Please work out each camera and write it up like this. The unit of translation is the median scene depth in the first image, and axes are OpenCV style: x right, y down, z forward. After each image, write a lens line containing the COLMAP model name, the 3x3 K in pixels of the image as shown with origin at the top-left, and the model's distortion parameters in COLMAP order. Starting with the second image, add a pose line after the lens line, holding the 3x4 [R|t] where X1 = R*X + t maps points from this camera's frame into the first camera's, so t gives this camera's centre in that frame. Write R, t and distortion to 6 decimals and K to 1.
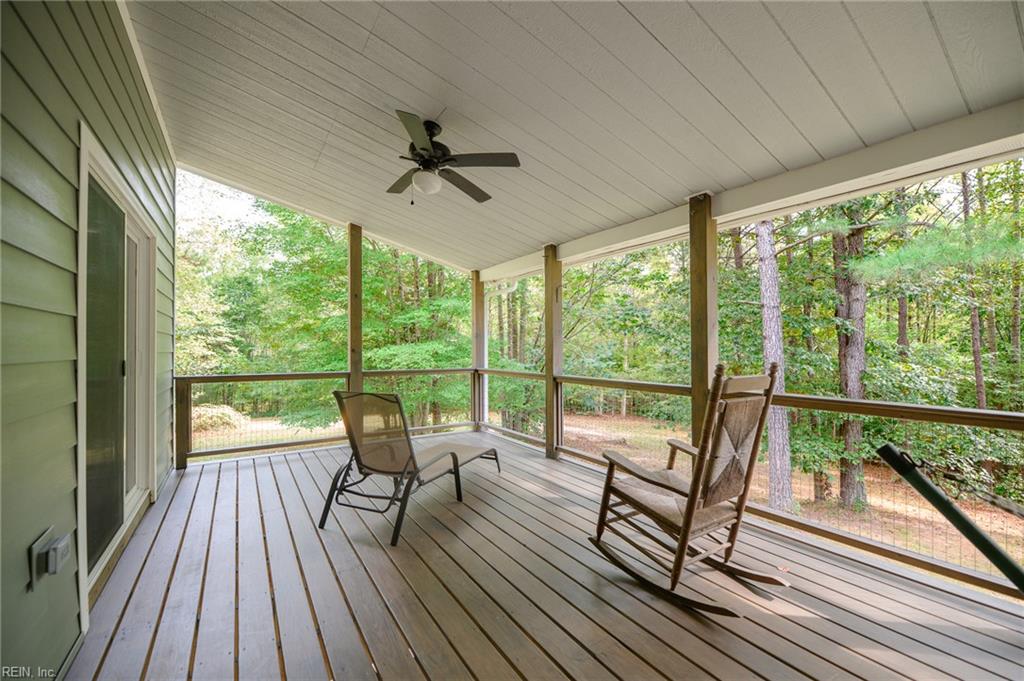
lens RADIAL K [[415.5, 0, 512.9], [0, 415.5, 341.5], [0, 0, 1]] dist [0.000809, 0.000070]
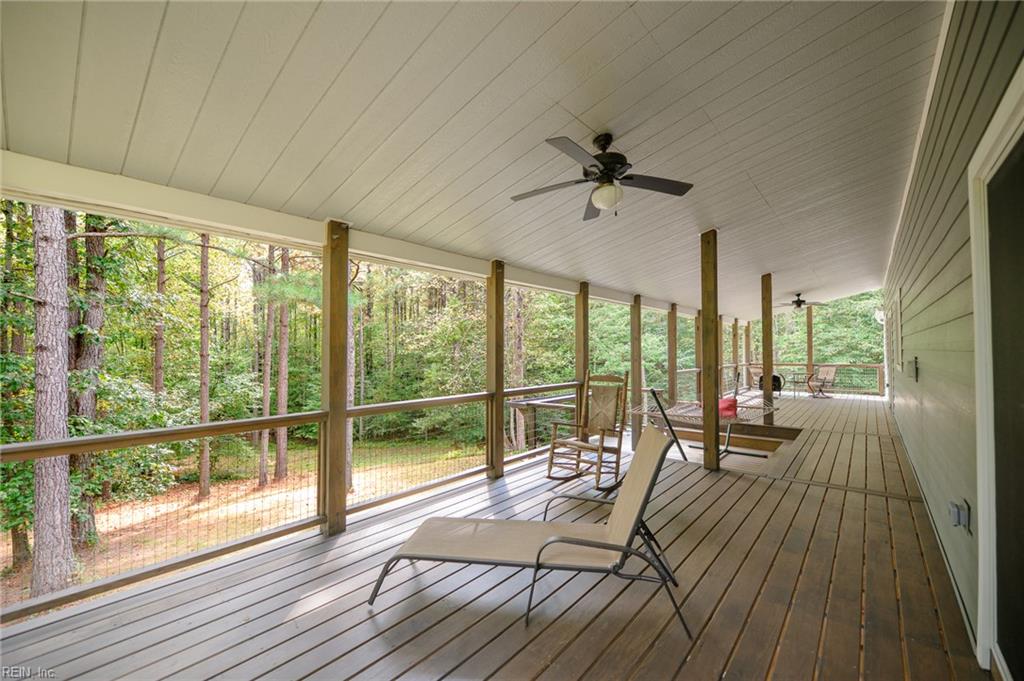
lens RADIAL K [[415.5, 0, 512.9], [0, 415.5, 341.5], [0, 0, 1]] dist [0.000809, 0.000070]
pose [[-0.248961, 0.027565, 0.968121, -0.216461], [-0.002662, 0.999572, -0.029145, -0.002471], [-0.968510, -0.009833, -0.248781, 0.302445]]
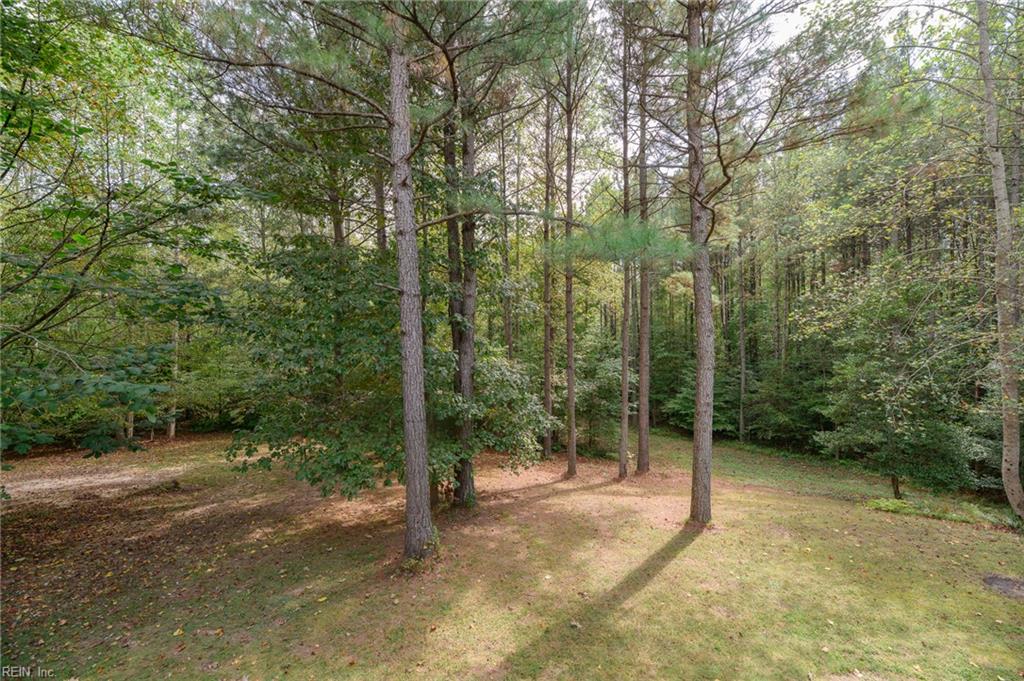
lens RADIAL K [[415.5, 0, 512.9], [0, 415.5, 341.5], [0, 0, 1]] dist [0.000809, 0.000070]
pose [[0.579604, -0.006588, 0.814871, 0.064136], [-0.005030, 0.999919, 0.011662, -0.003559], [-0.814882, -0.010858, 0.579525, 0.285654]]
